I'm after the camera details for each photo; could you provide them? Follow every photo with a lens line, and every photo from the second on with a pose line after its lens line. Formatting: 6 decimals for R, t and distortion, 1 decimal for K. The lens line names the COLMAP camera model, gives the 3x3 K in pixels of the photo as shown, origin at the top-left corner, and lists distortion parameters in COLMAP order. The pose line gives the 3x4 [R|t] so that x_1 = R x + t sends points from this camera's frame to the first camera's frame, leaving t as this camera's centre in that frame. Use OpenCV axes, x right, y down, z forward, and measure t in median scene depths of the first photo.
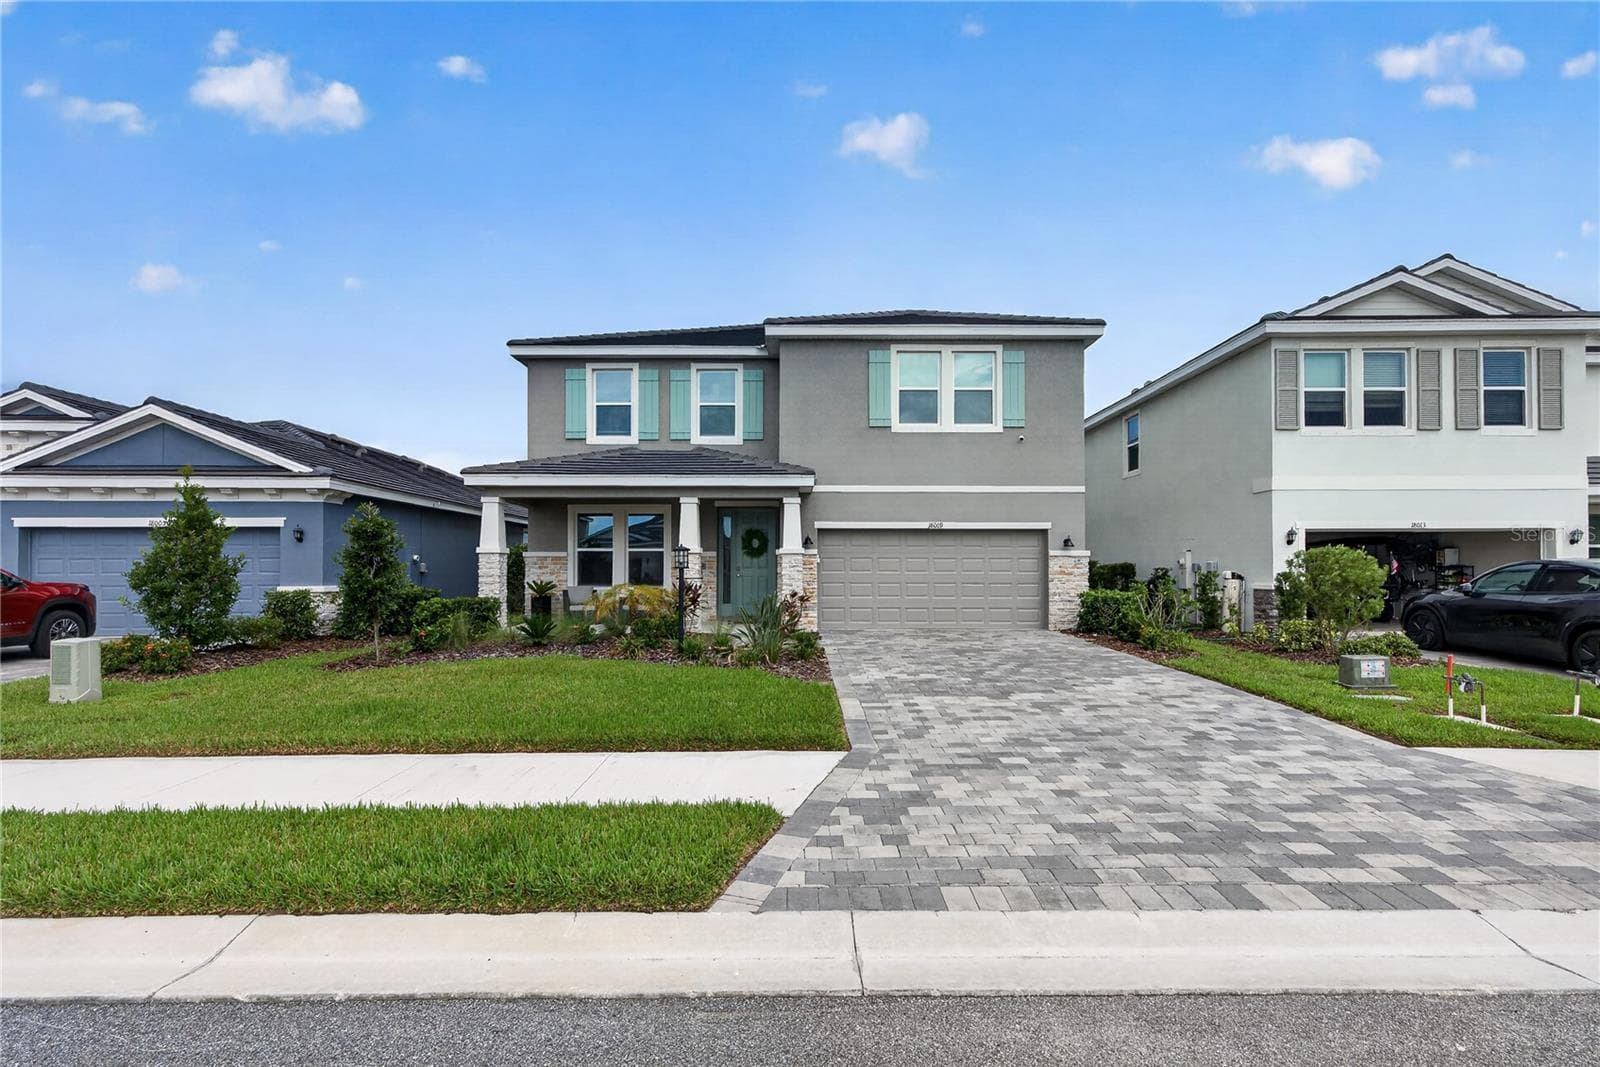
lens RADIAL K [[725.6, 0, 805.3], [0, 725.6, 562.4], [0, 0, 1]] dist [-0.002709, 0.000457]
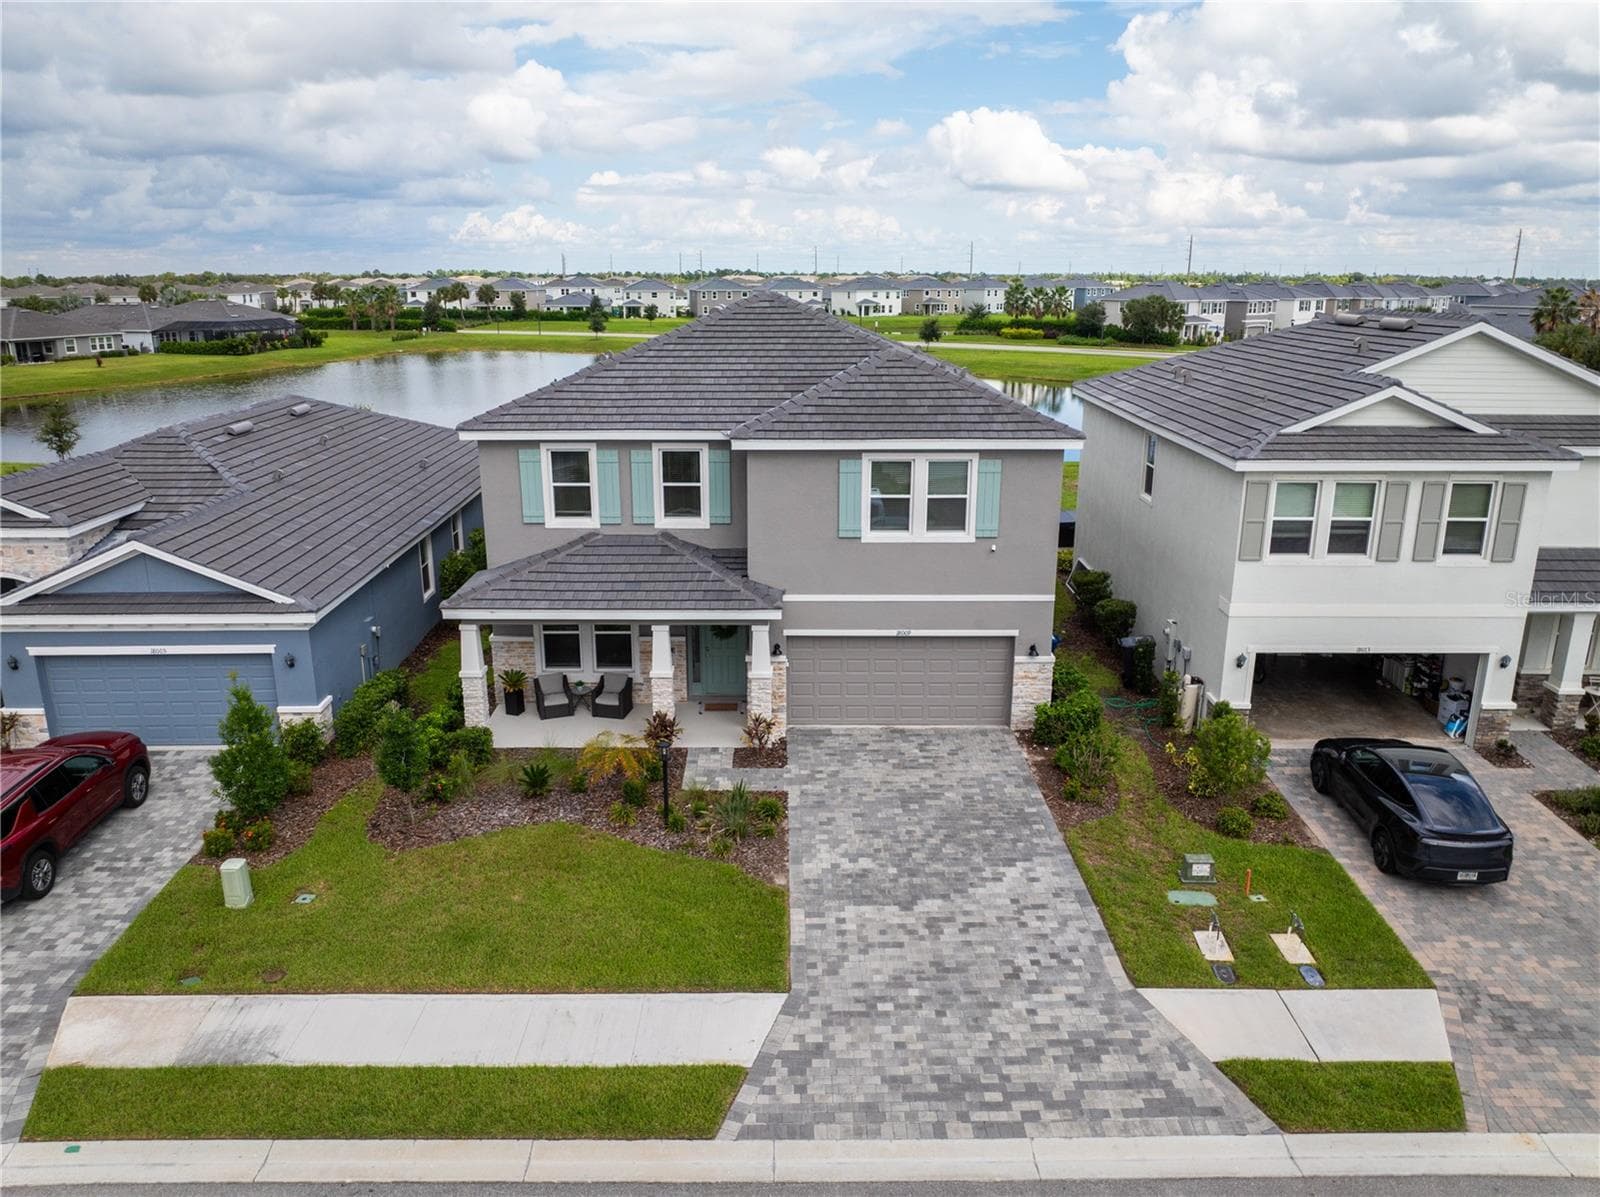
lens RADIAL K [[1130.5, 0, 800.0], [0, 1130.5, 598.5], [0, 0, 1]] dist [-0.037052, -0.001303]
pose [[1.000000, 0.000249, 0.000867, 0.084087], [-0.000489, 0.957416, 0.288713, -1.343680], [-0.000758, -0.288713, 0.957415, -1.187915]]
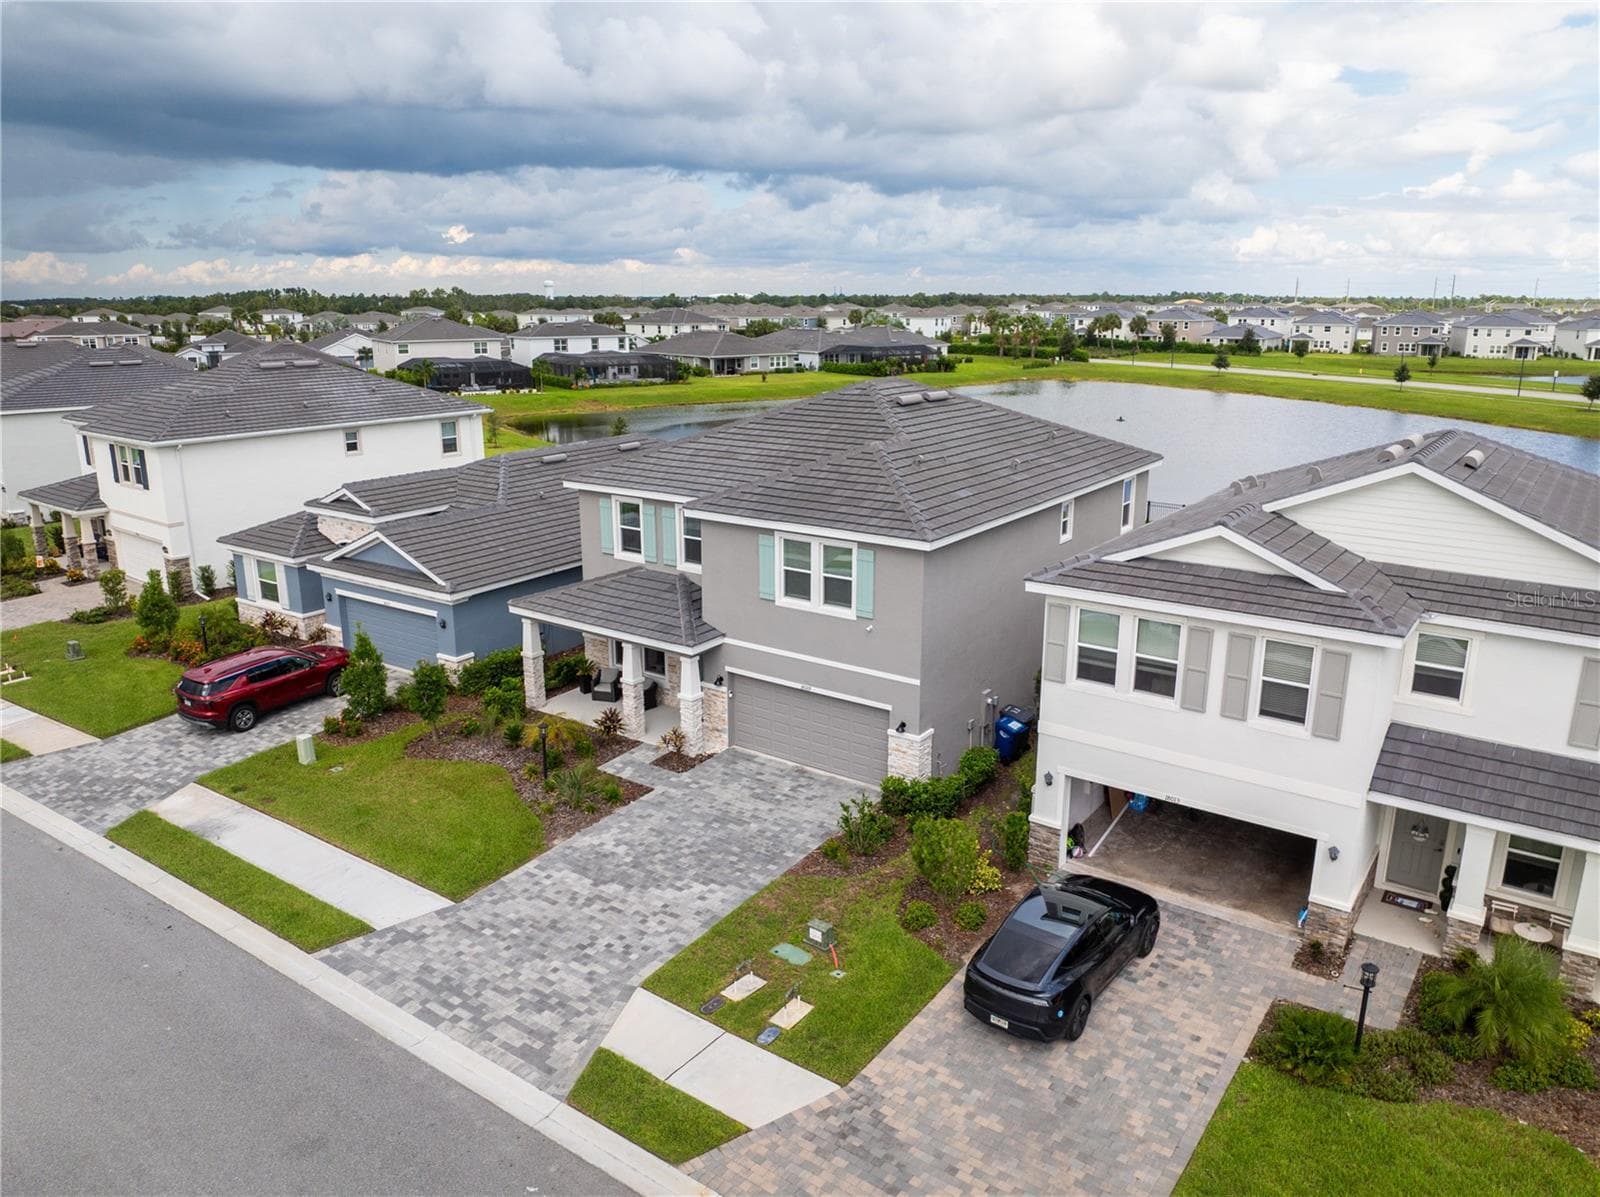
lens RADIAL K [[1130.5, 0, 800.0], [0, 1130.5, 598.5], [0, 0, 1]] dist [-0.037052, -0.001303]
pose [[0.811985, 0.150821, -0.563855, 2.878979], [0.008884, 0.962733, 0.270306, -1.667571], [0.583610, -0.224494, 0.780385, -0.958950]]
